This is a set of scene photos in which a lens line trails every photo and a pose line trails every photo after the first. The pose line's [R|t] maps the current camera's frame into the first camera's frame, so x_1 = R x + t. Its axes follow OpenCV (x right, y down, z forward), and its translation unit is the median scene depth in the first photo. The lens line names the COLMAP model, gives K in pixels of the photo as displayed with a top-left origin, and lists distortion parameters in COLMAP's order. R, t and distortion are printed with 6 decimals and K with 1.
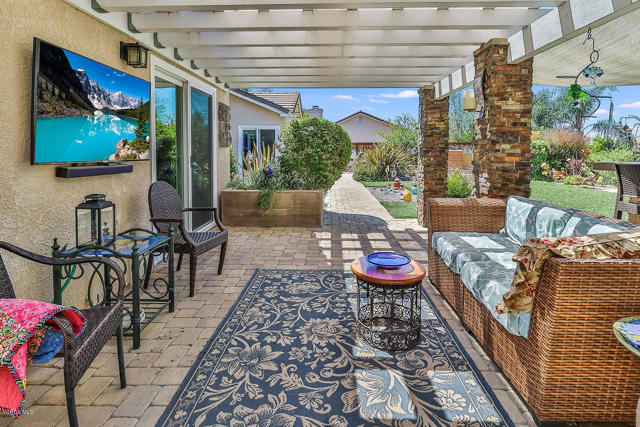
lens RADIAL K [[346.3, 0, 318.0], [0, 346.3, 163.8], [0, 0, 1]] dist [-0.002293, -0.001132]
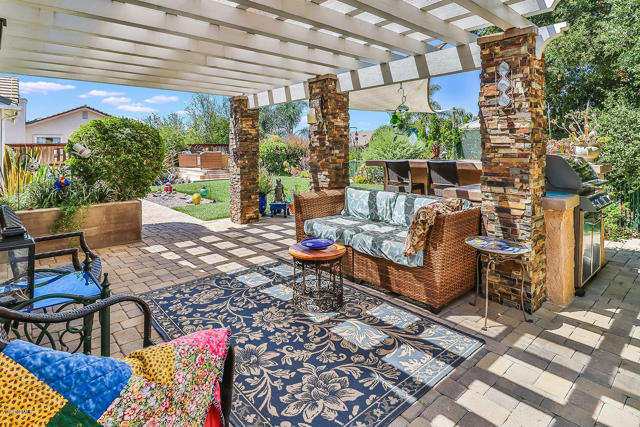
lens RADIAL K [[351.7, 0, 320.2], [0, 351.7, 146.5], [0, 0, 1]] dist [-0.000059, -0.000027]
pose [[0.724547, -0.000281, 0.689225, -0.588732], [0.035039, 0.998722, -0.036428, -0.026272], [-0.688334, 0.050544, 0.723631, 0.031156]]
